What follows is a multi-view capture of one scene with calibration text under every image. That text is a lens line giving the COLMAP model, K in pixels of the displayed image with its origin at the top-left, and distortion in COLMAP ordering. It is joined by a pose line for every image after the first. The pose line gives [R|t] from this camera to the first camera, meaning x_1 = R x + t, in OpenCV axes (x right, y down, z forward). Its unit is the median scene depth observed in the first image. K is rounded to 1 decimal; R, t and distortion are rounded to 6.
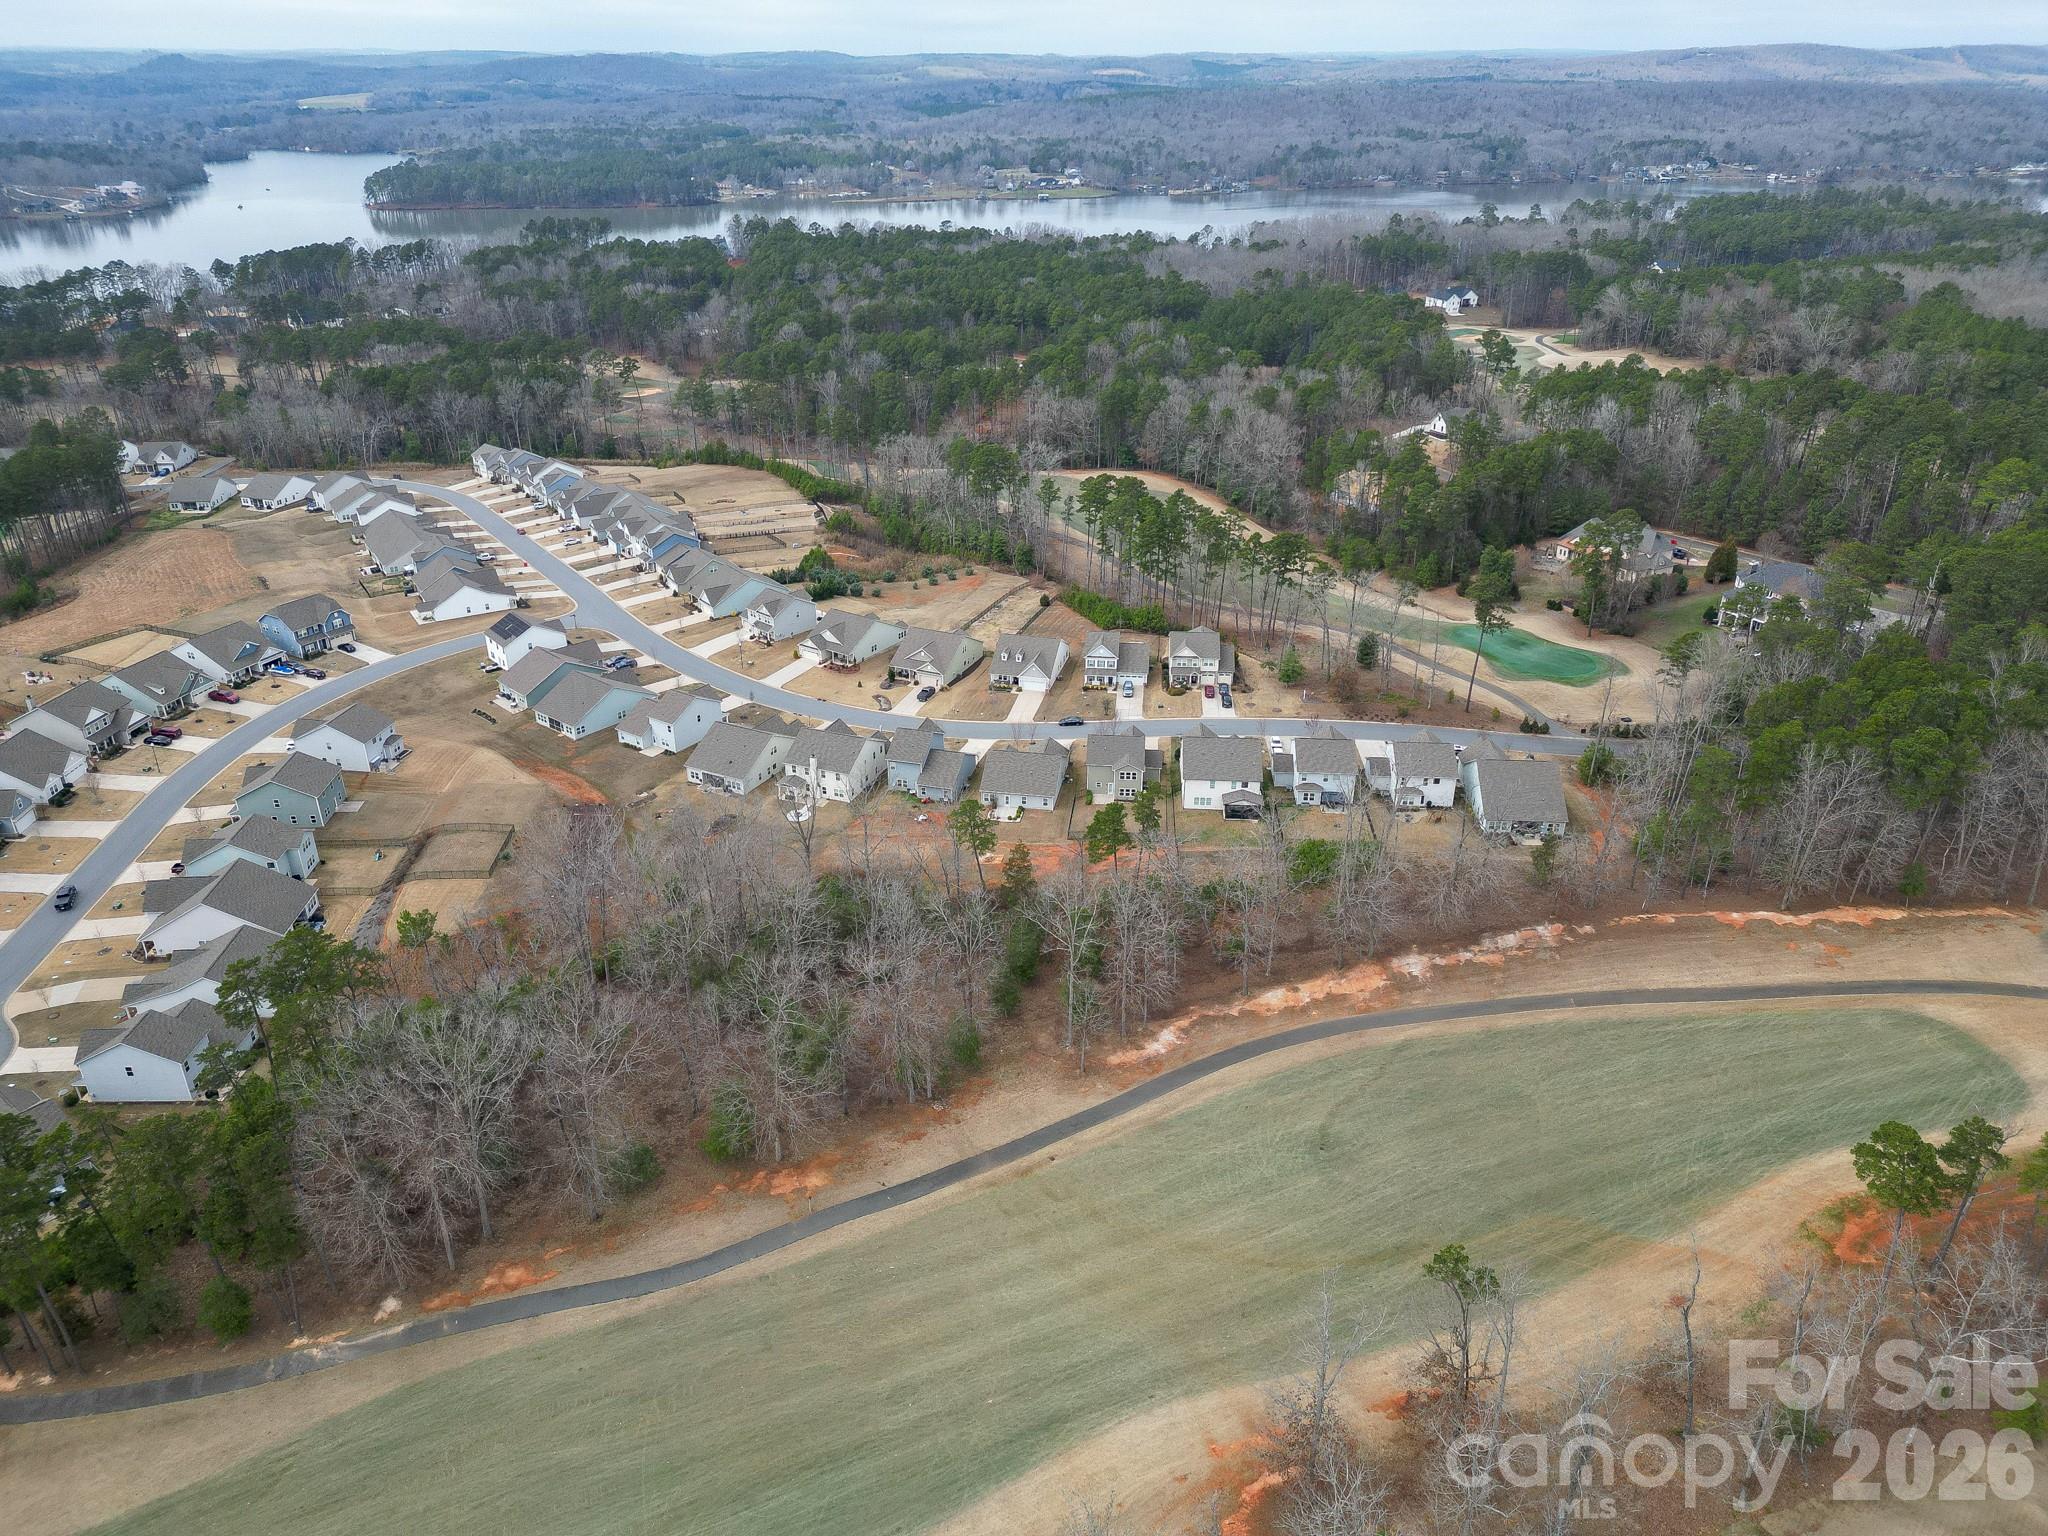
lens RADIAL K [[1420.0, 0, 1024.0], [0, 1420.0, 768.0], [0, 0, 1]] dist [0.061679, -0.040772]
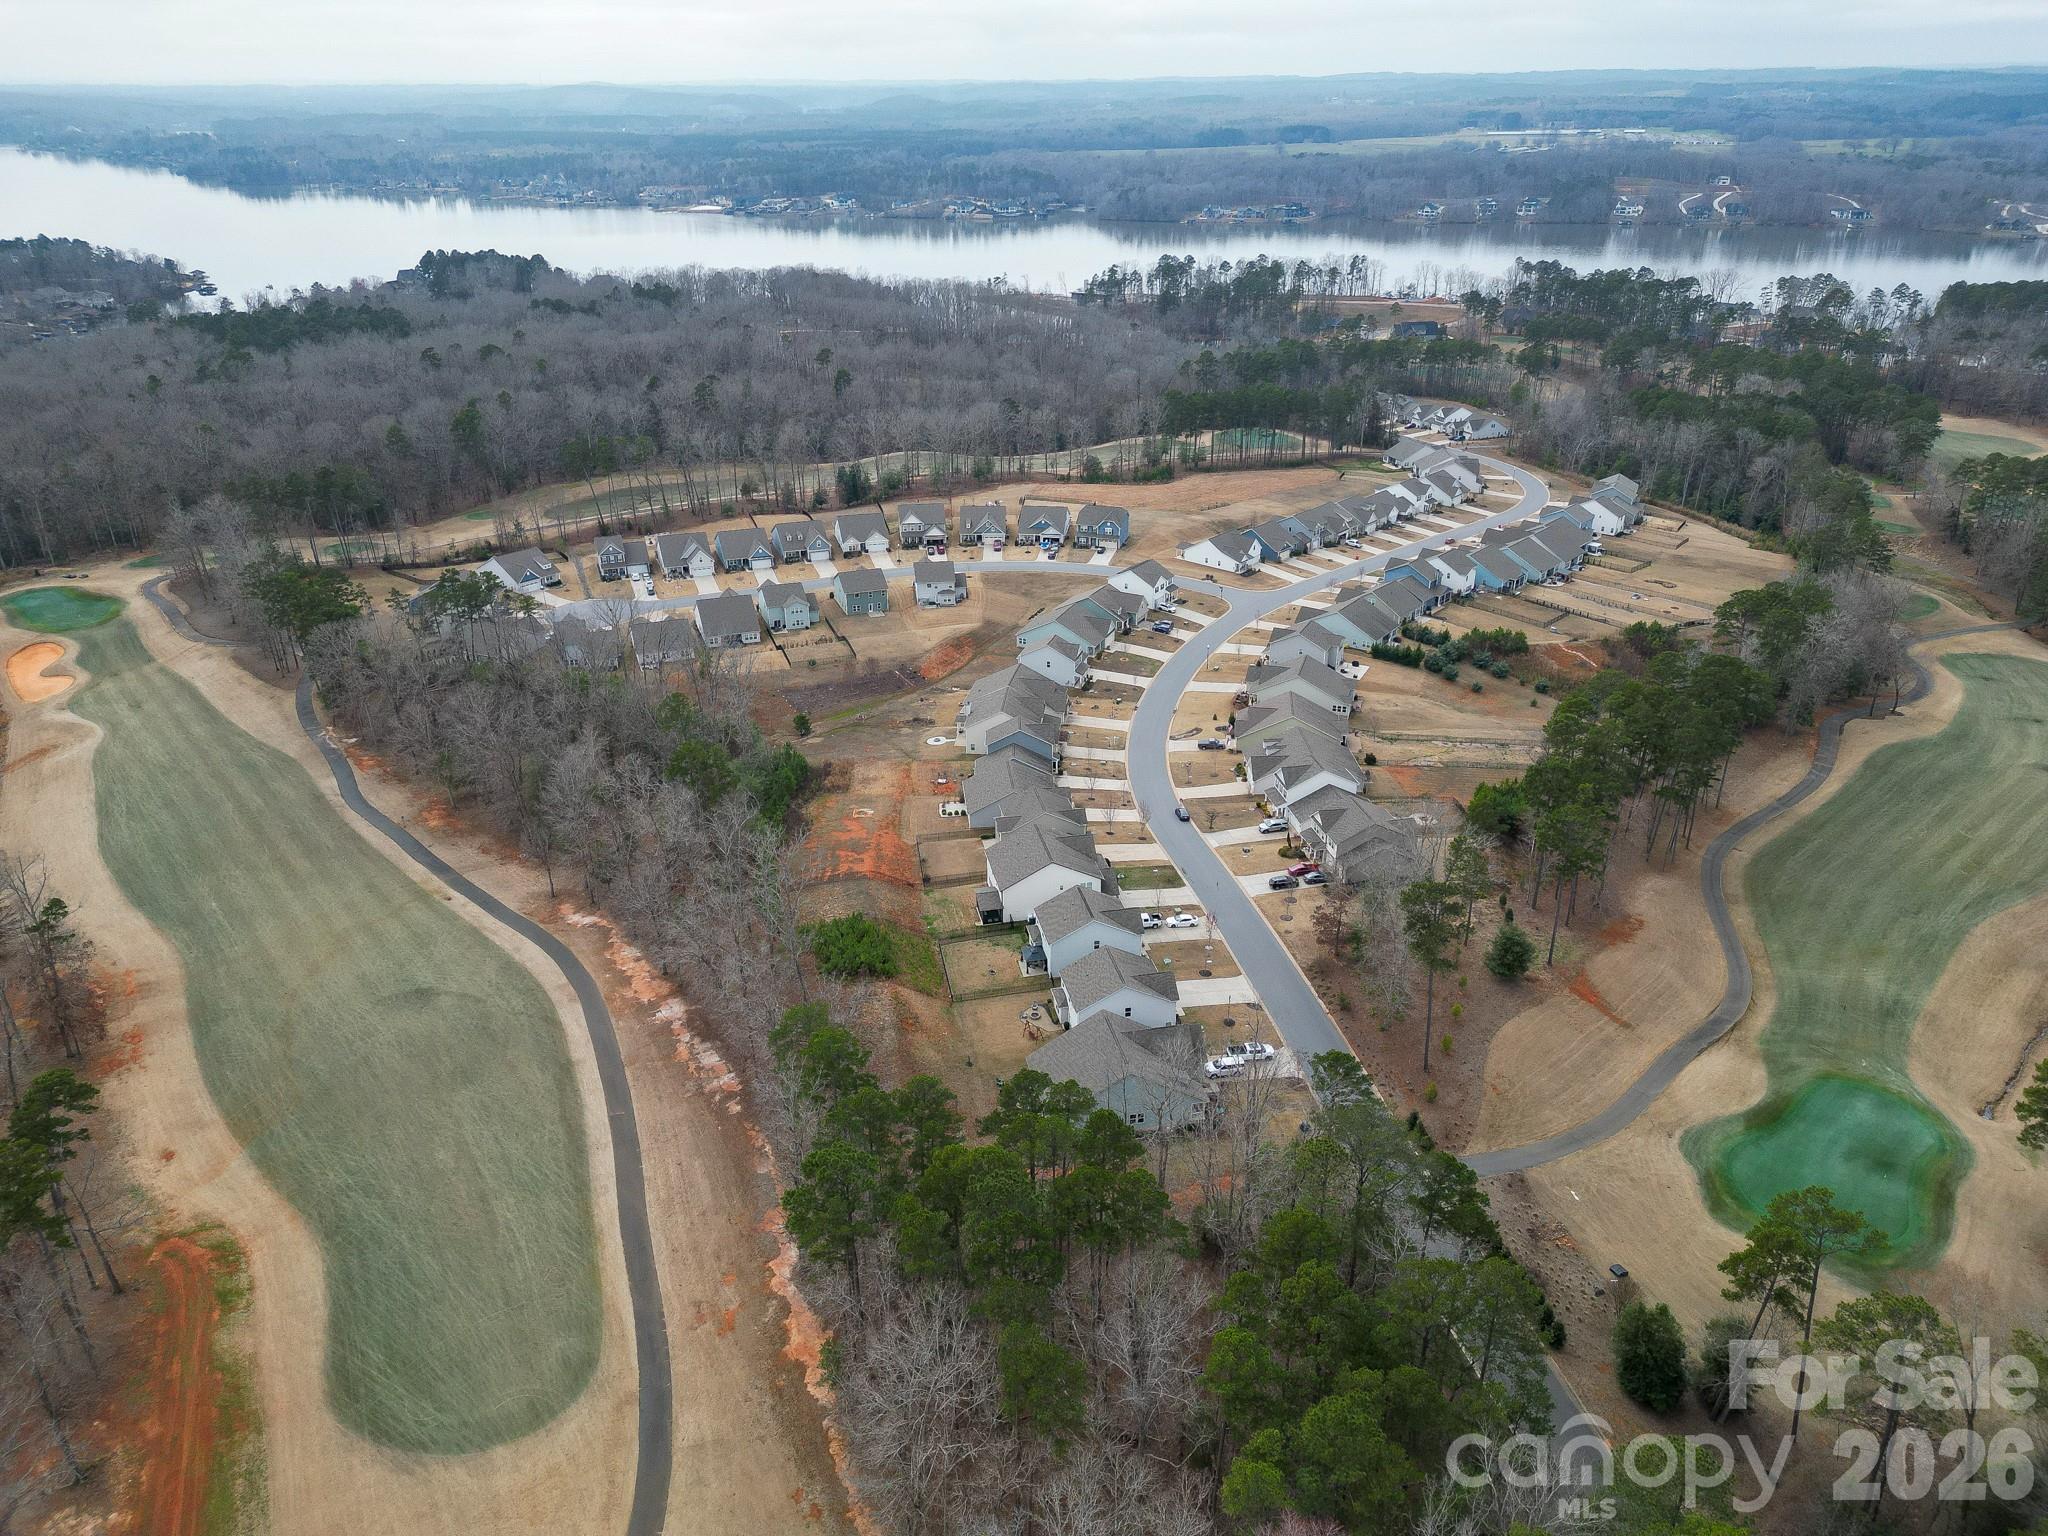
lens RADIAL K [[1422.2, 0, 1024.0], [0, 1422.2, 768.0], [0, 0, 1]] dist [0.071344, -0.063840]
pose [[0.273172, 0.414006, -0.868318, 0.782170], [-0.420959, 0.863082, 0.279076, -0.268855], [0.864968, 0.289290, 0.410050, 0.519431]]
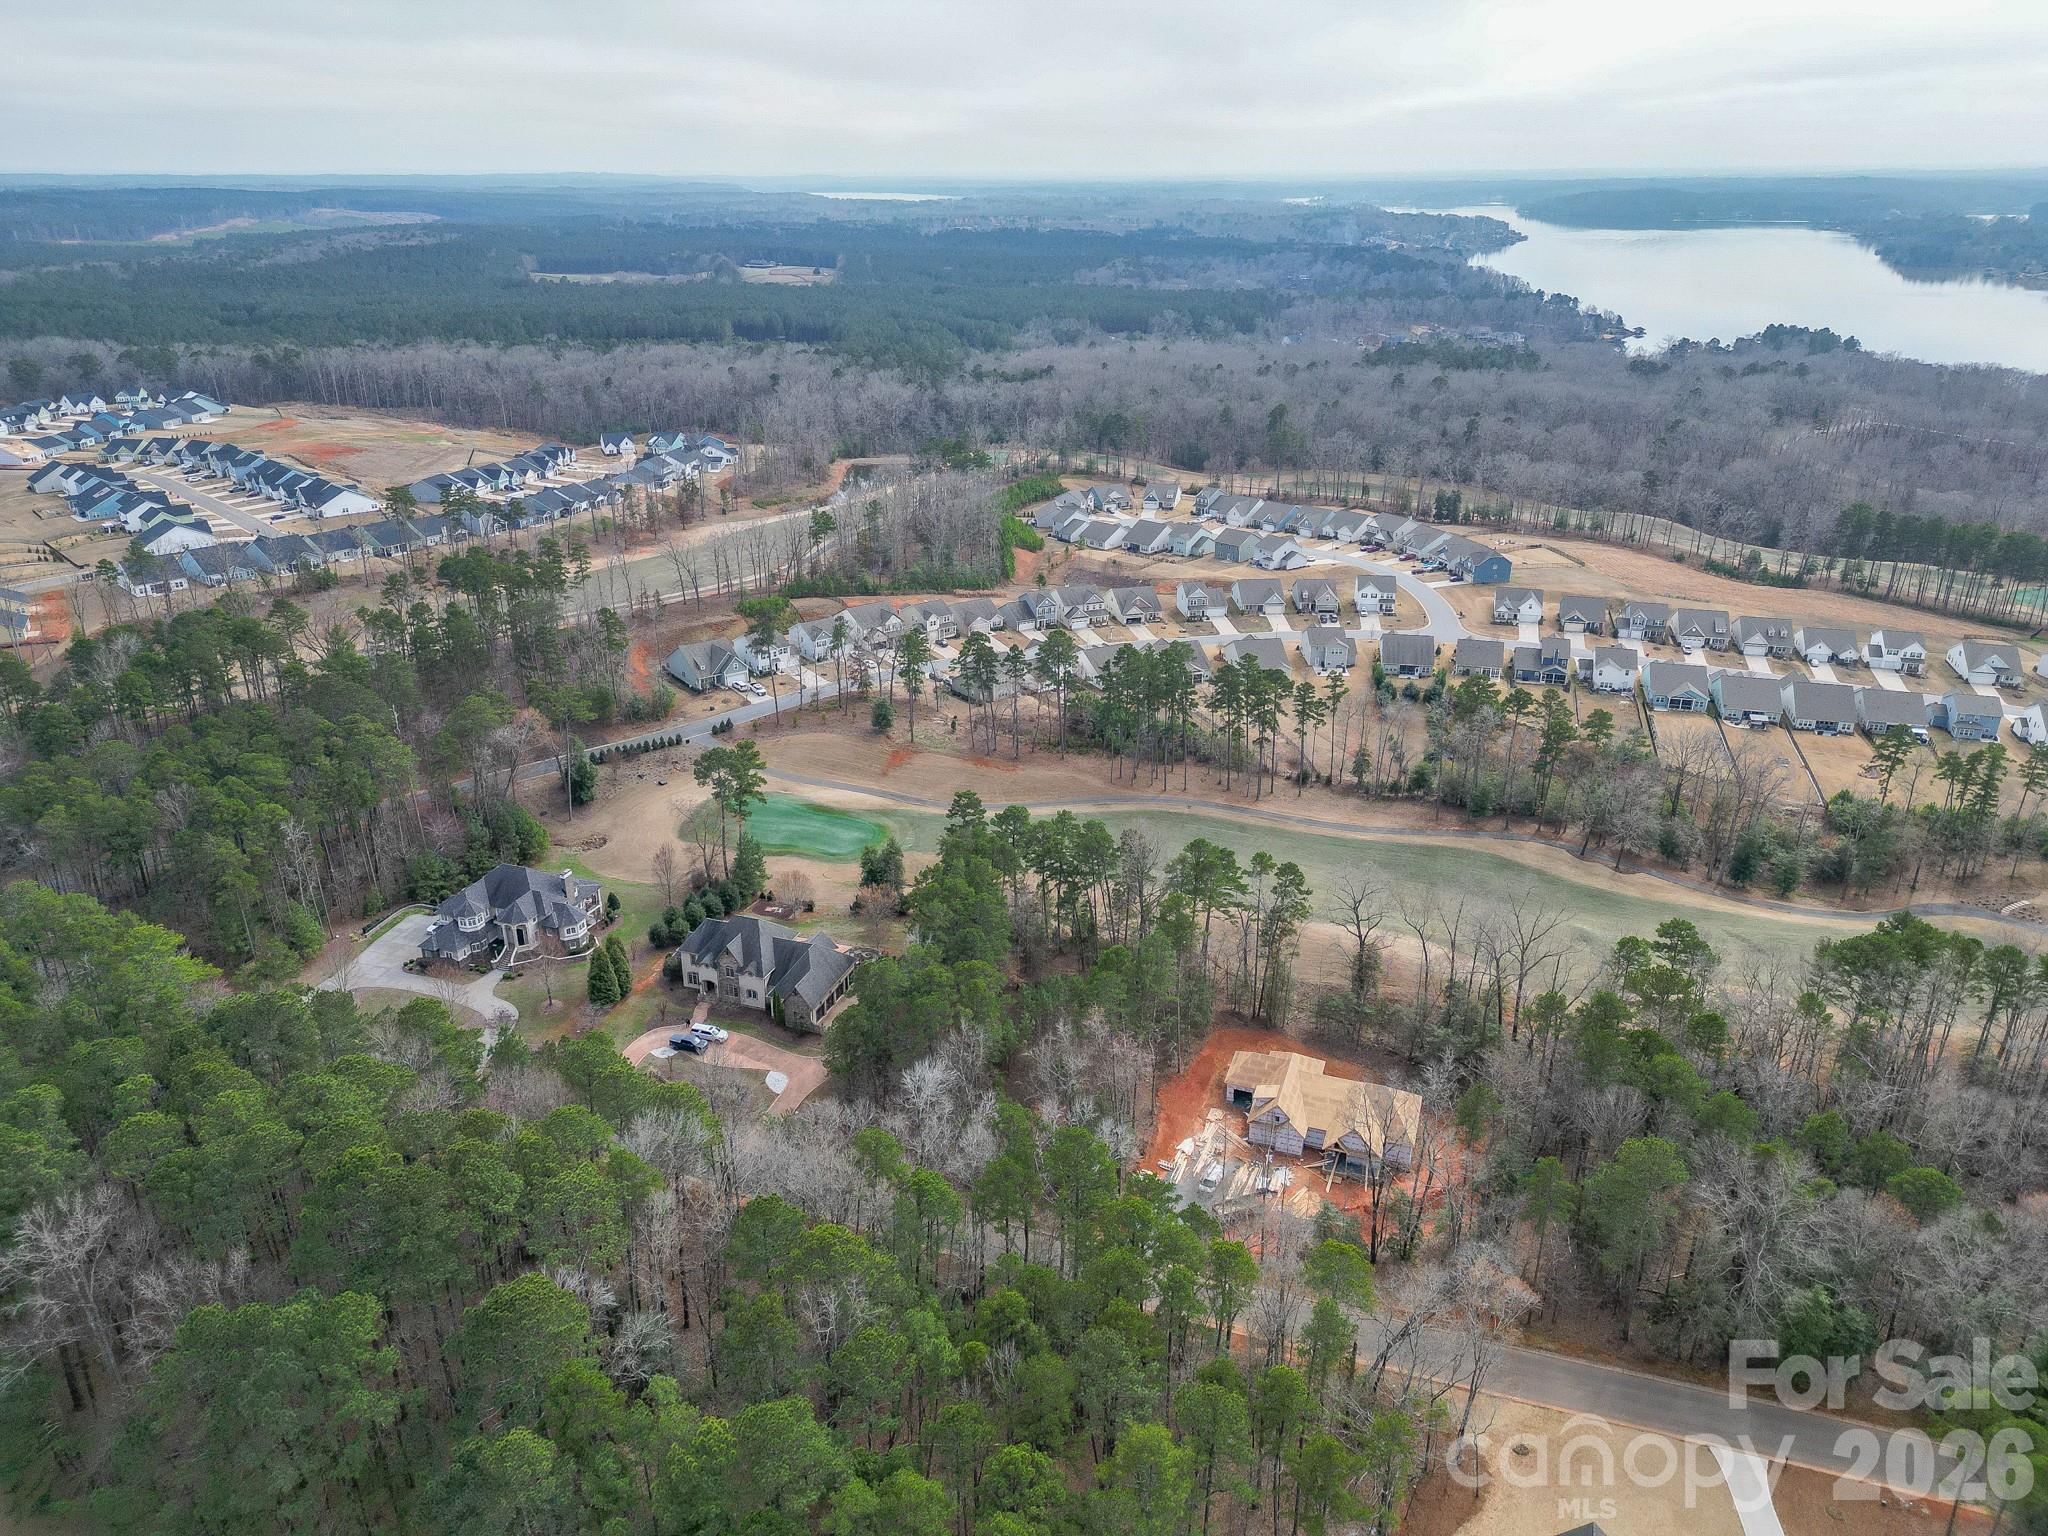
lens RADIAL K [[1422.2, 0, 1024.0], [0, 1422.2, 768.0], [0, 0, 1]] dist [0.071344, -0.063840]
pose [[-0.745722, 0.257313, -0.614564, 0.905270], [-0.293397, 0.701332, 0.649655, -0.858105], [0.598178, 0.664773, -0.447504, 1.685011]]
